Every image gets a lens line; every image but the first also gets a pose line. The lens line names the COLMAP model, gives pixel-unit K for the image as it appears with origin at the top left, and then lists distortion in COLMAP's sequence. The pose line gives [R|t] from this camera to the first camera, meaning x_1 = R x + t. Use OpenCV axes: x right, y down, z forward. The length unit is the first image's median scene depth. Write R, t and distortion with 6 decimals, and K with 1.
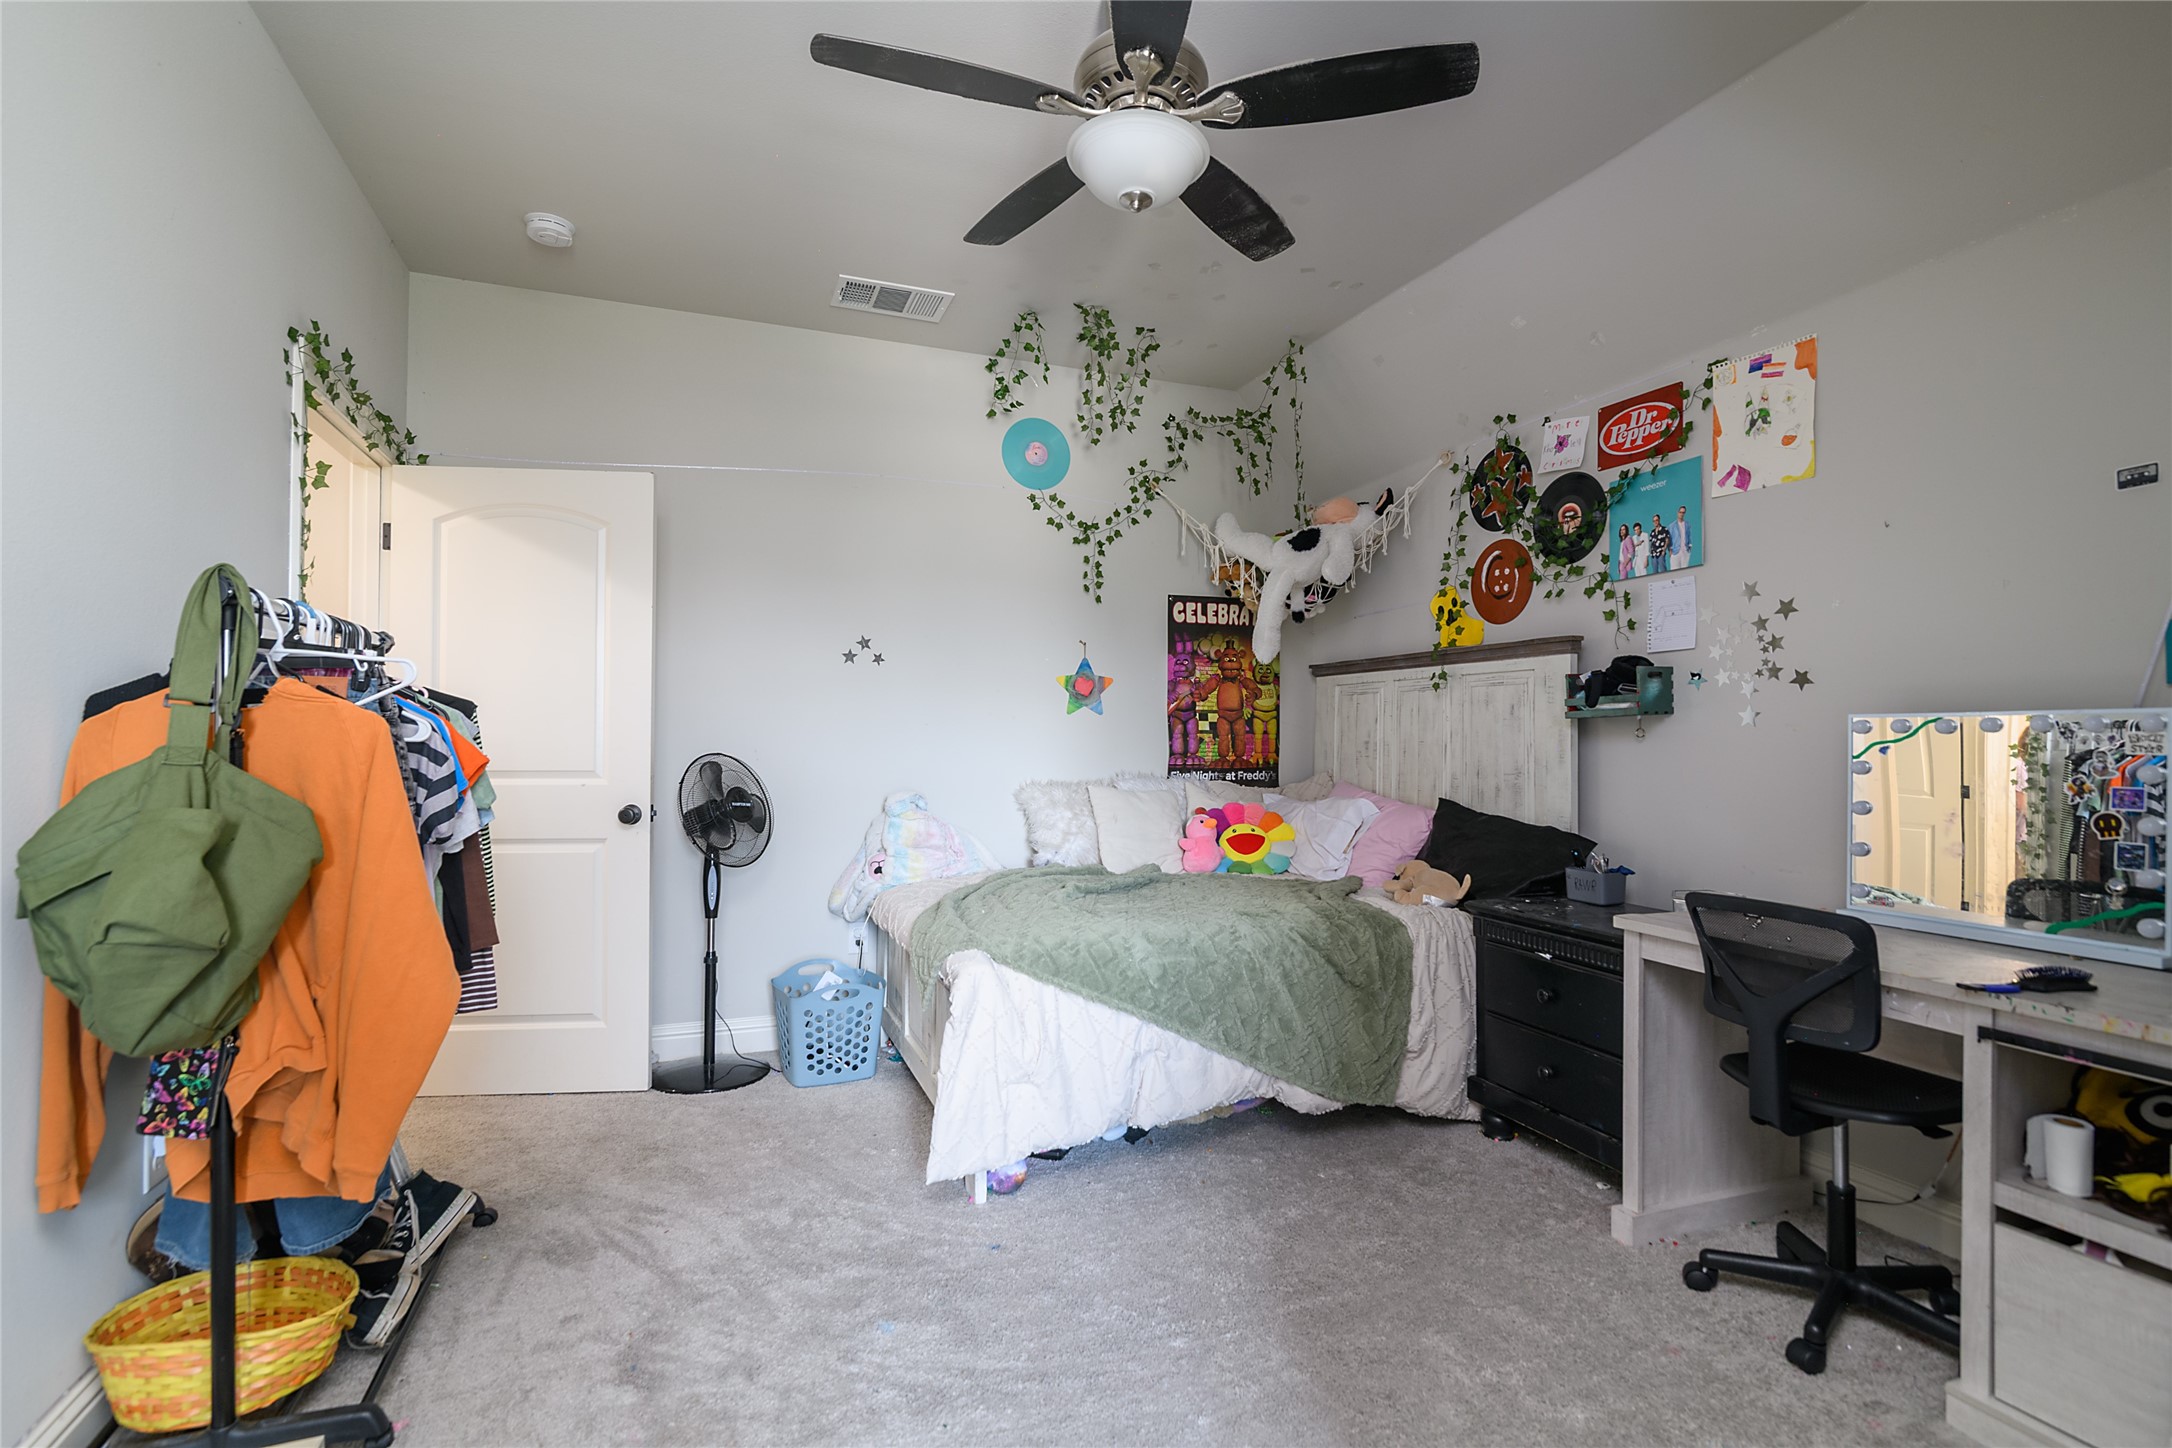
lens RADIAL K [[1042.8, 0, 1086.0], [0, 1042.8, 724.0], [0, 0, 1]] dist [0.000534, 0.000184]
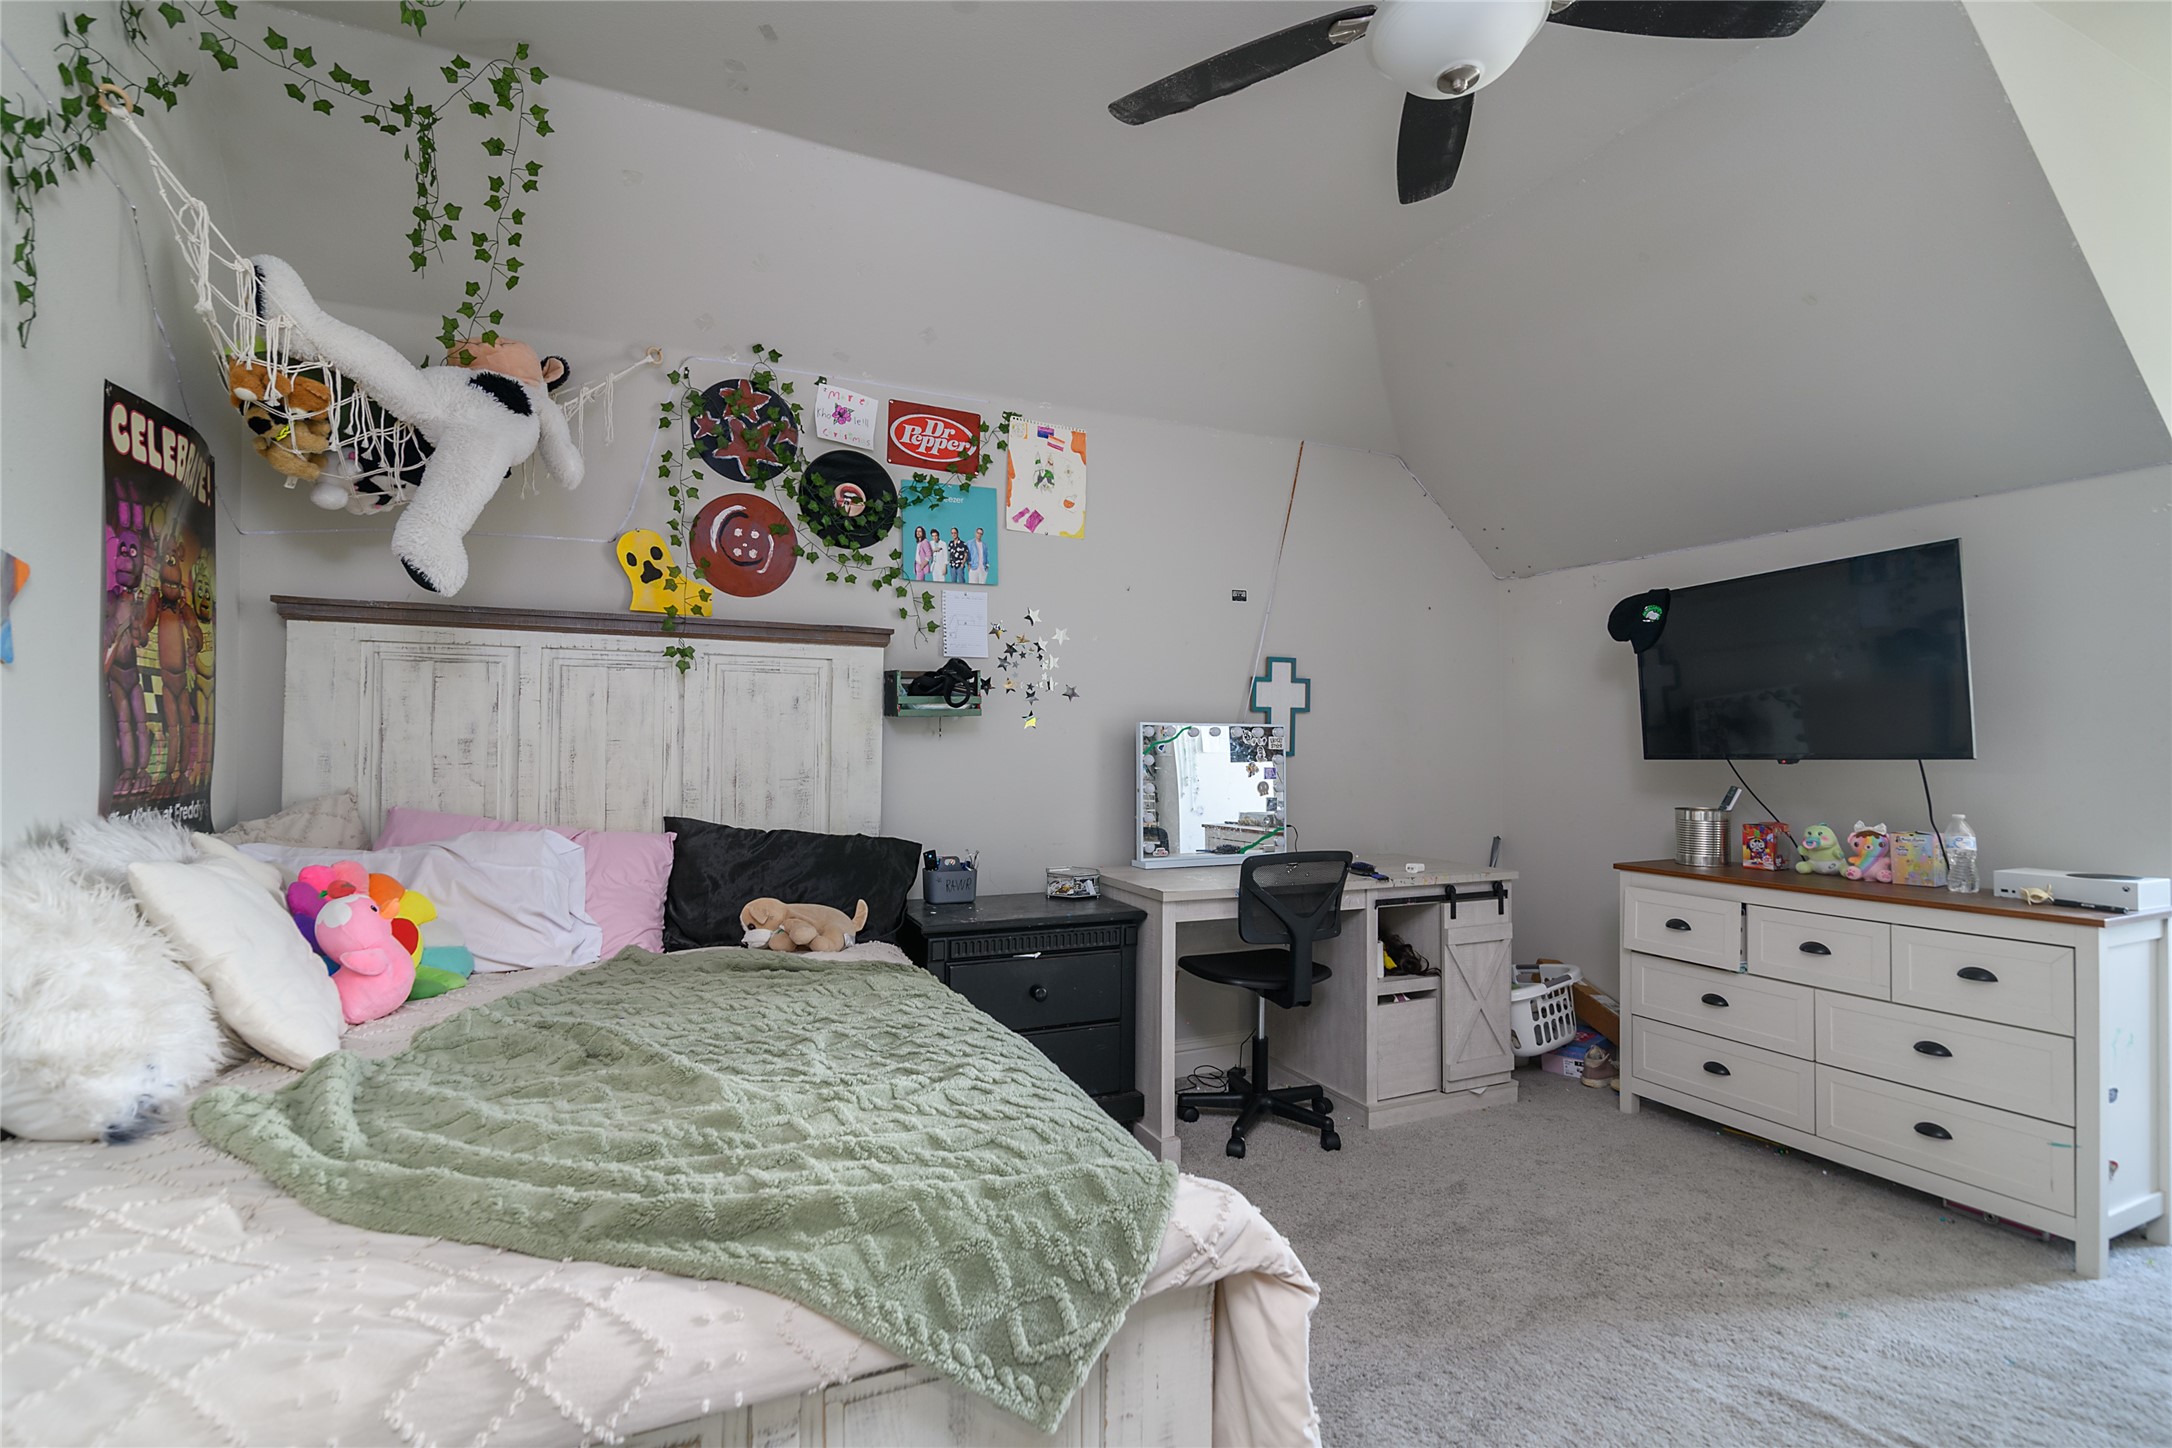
lens RADIAL K [[1042.8, 0, 1086.0], [0, 1042.8, 724.0], [0, 0, 1]] dist [0.000534, 0.000184]
pose [[-0.083776, 0.012545, 0.996406, -0.488924], [-0.021722, 0.999660, -0.014412, 0.011198], [-0.996248, -0.022851, -0.083475, 0.890728]]
